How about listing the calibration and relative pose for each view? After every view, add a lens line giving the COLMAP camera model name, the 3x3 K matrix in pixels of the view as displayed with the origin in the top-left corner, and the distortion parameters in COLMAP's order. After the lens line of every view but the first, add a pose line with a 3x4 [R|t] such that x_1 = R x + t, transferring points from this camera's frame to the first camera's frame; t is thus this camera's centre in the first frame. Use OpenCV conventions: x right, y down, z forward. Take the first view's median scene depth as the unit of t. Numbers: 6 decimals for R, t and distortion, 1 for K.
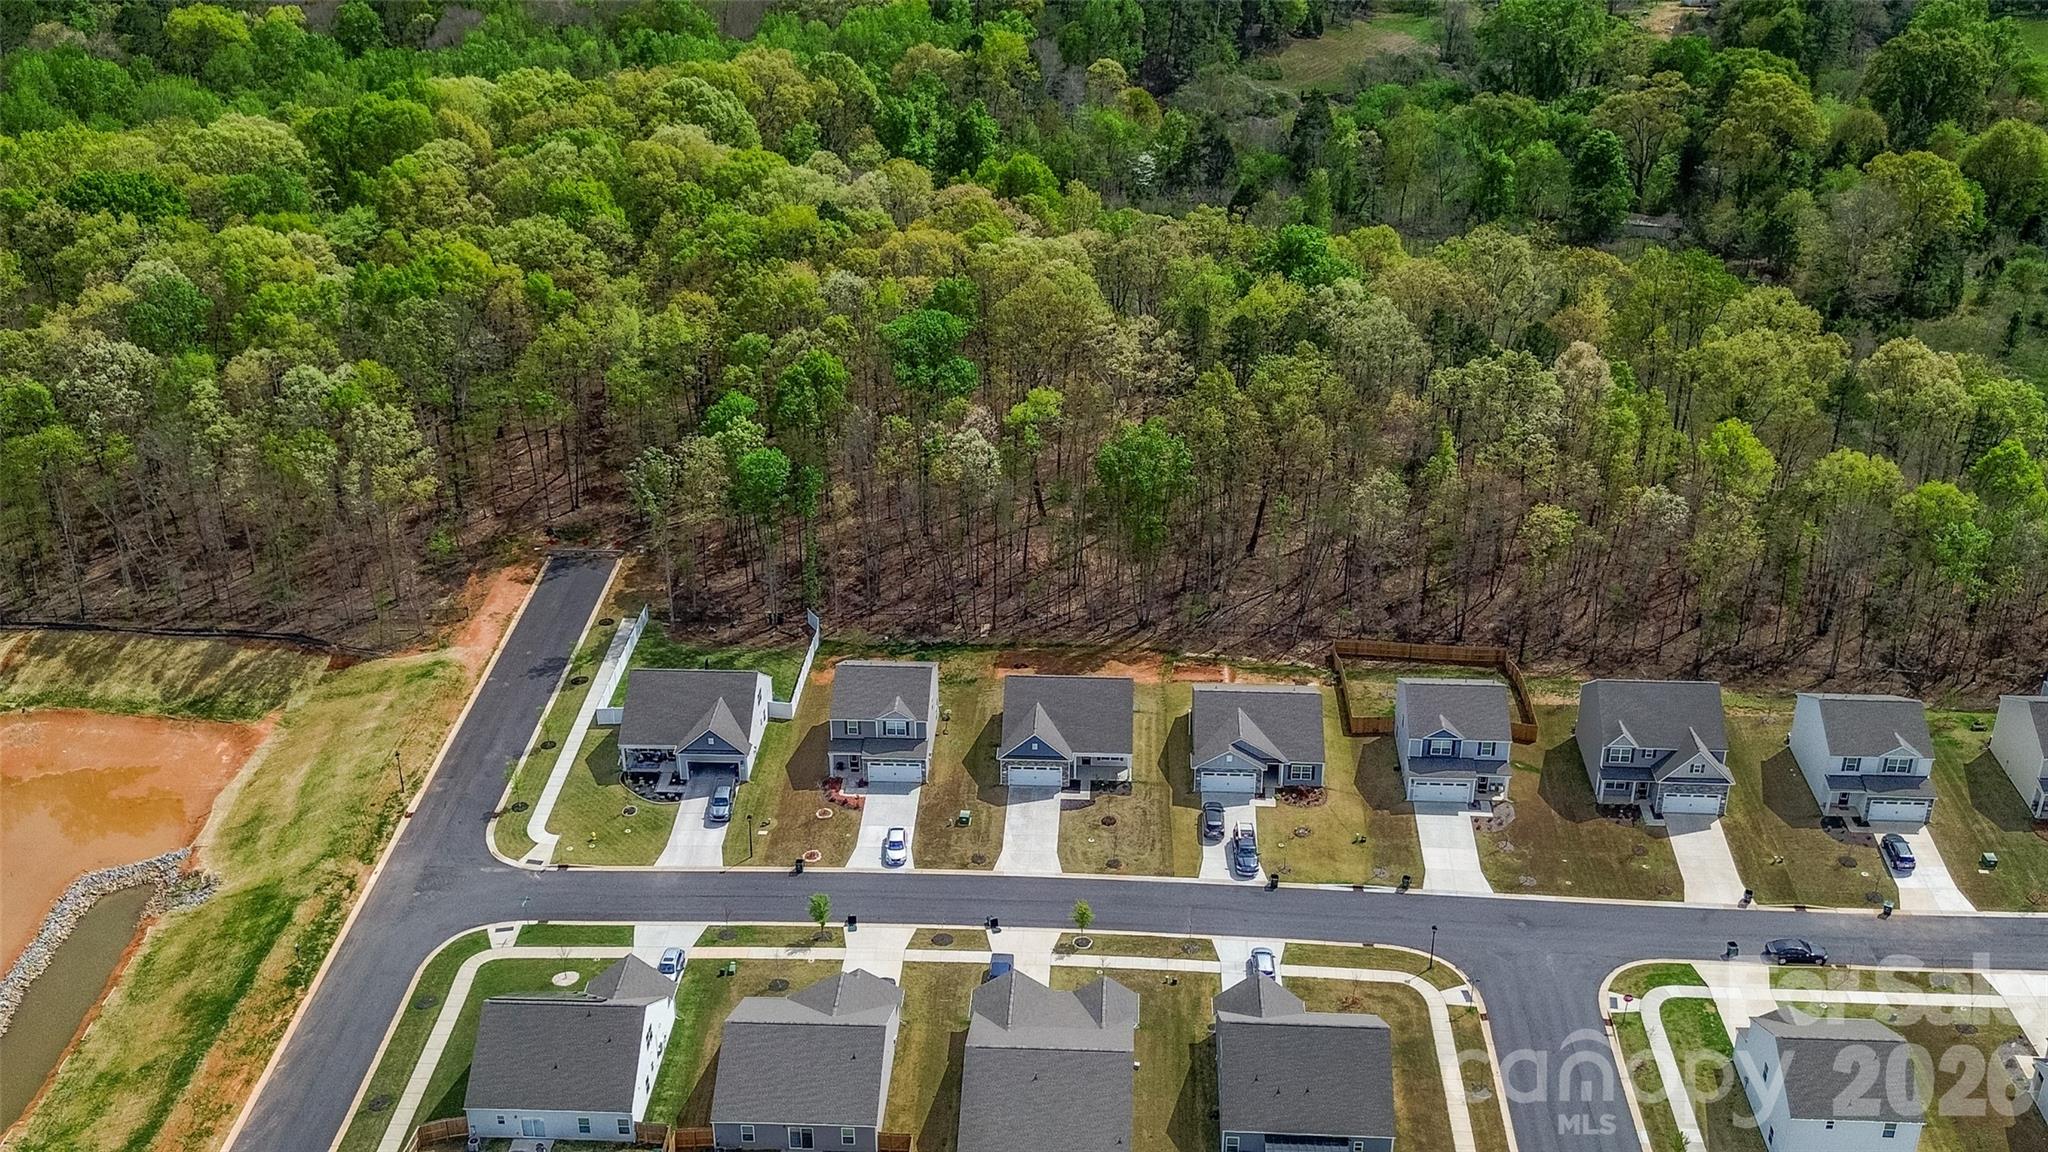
lens RADIAL K [[2087.8, 0, 1030.5], [0, 2087.8, 569.6], [0, 0, 1]] dist [0.170322, -0.441885]
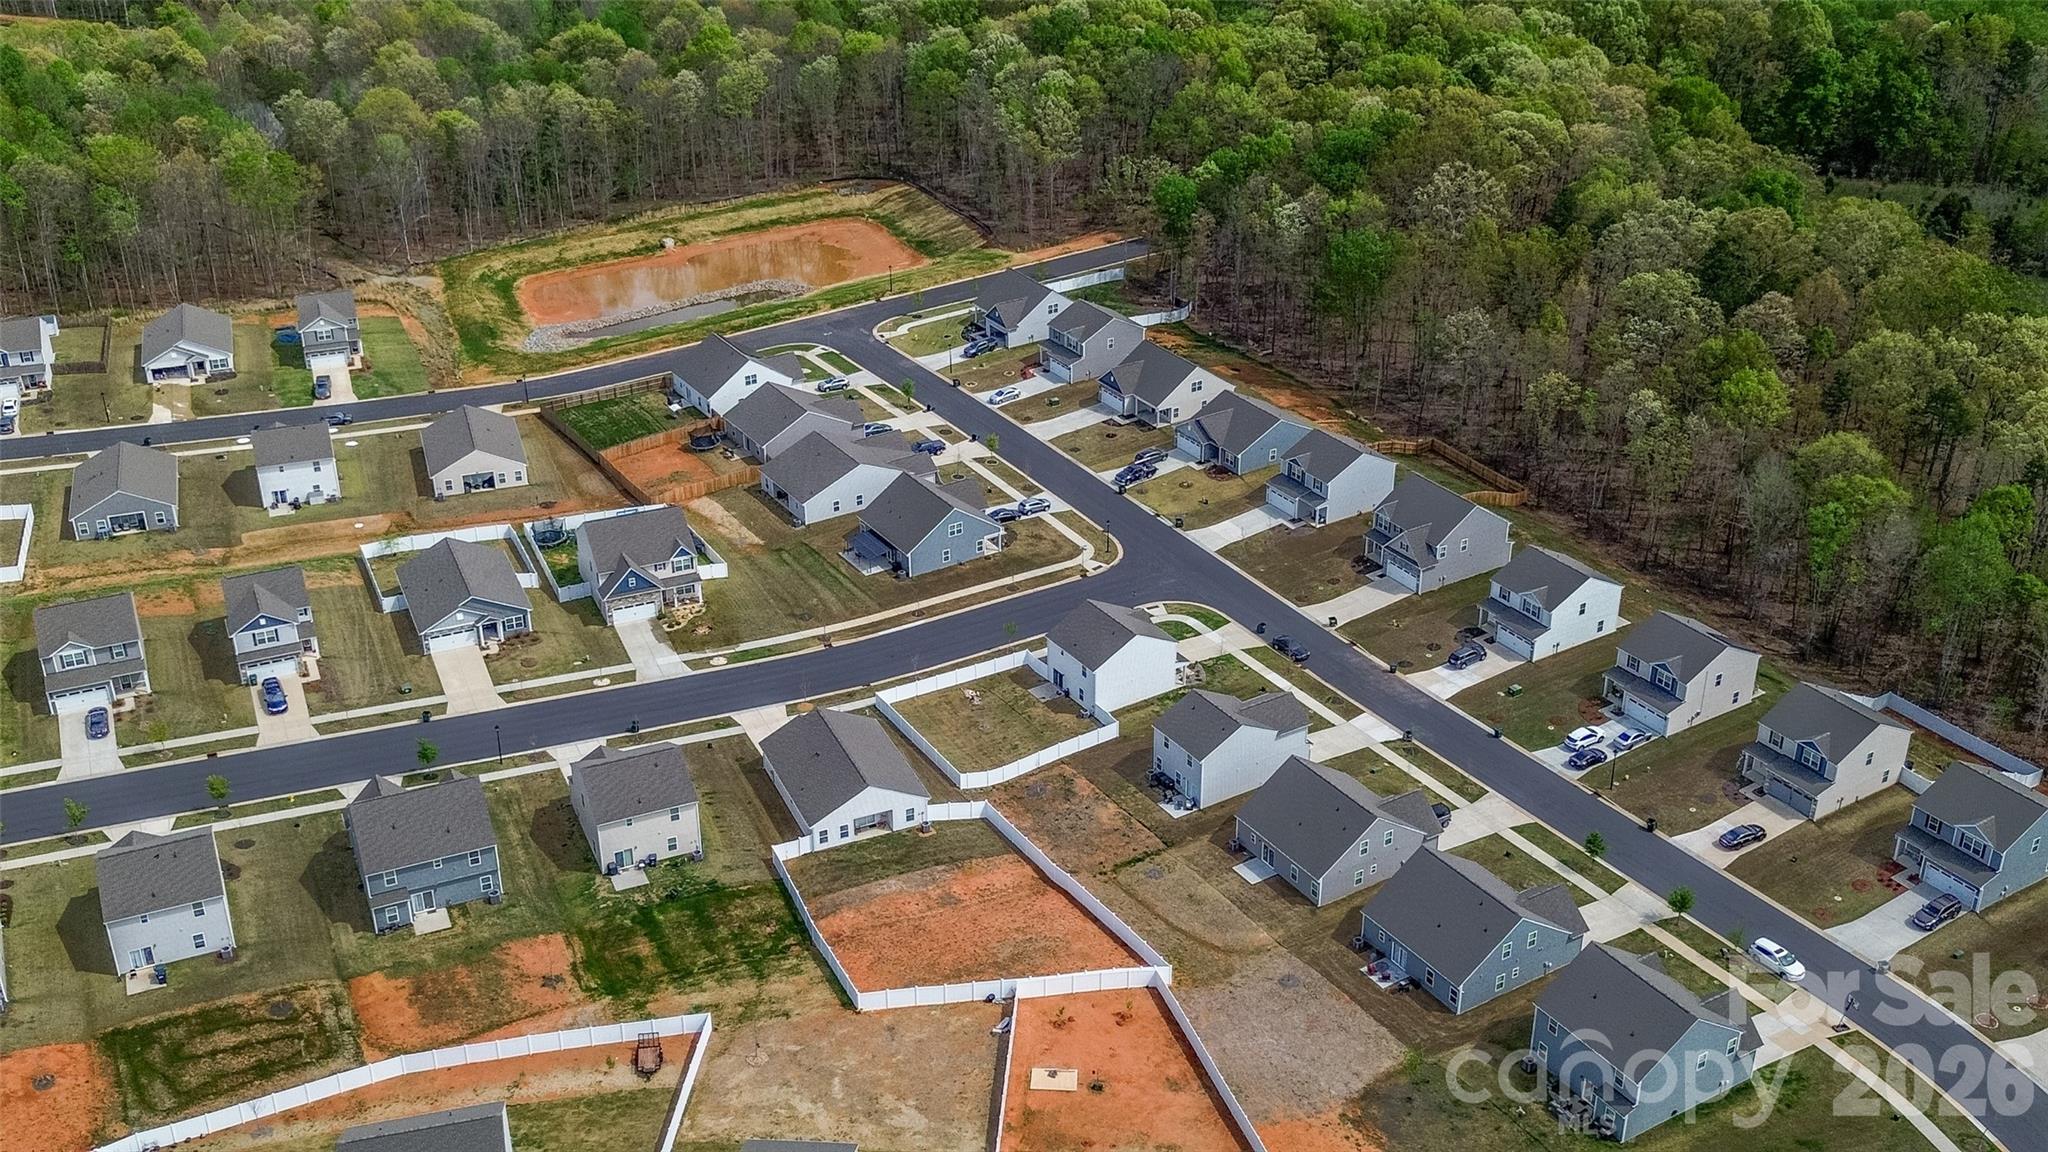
lens RADIAL K [[2087.8, 0, 1030.5], [0, 2087.8, 569.6], [0, 0, 1]] dist [0.170322, -0.441885]
pose [[0.579881, 0.379847, -0.720732, 1.050163], [-0.369942, 0.910962, 0.182458, -0.039197], [0.725865, 0.160825, 0.668771, -0.009030]]
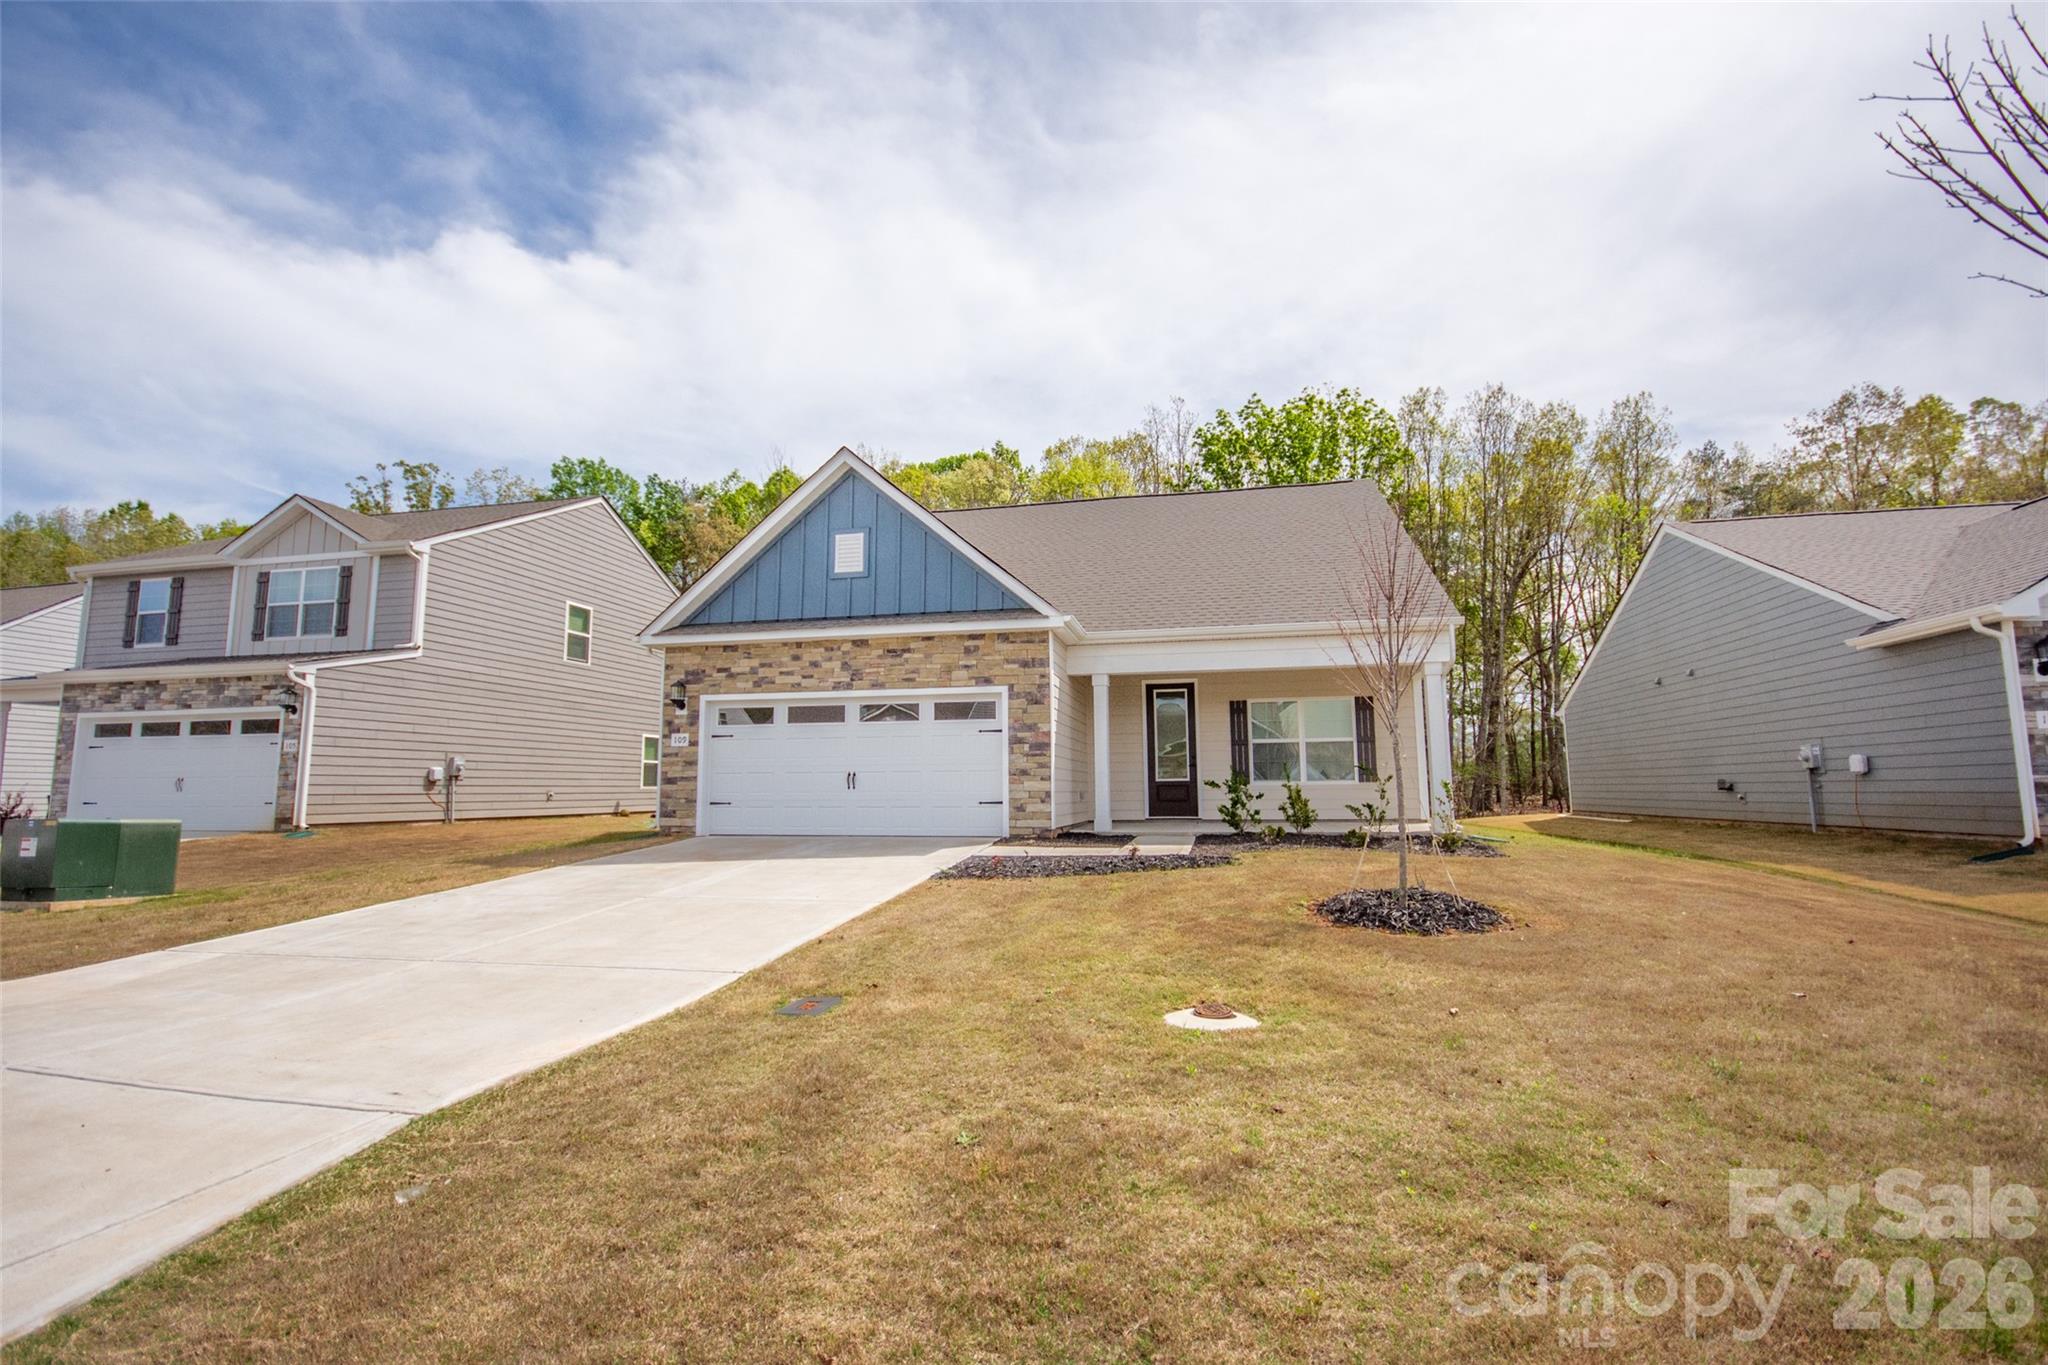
lens RADIAL K [[895.6, 0, 1038.7], [0, 895.6, 683.7], [0, 0, 1]] dist [-0.002104, -0.000332]
pose [[0.988406, -0.024156, -0.149903, 0.026732], [-0.063829, 0.829689, -0.554565, 0.128045], [0.137769, 0.557703, 0.818527, 0.918134]]
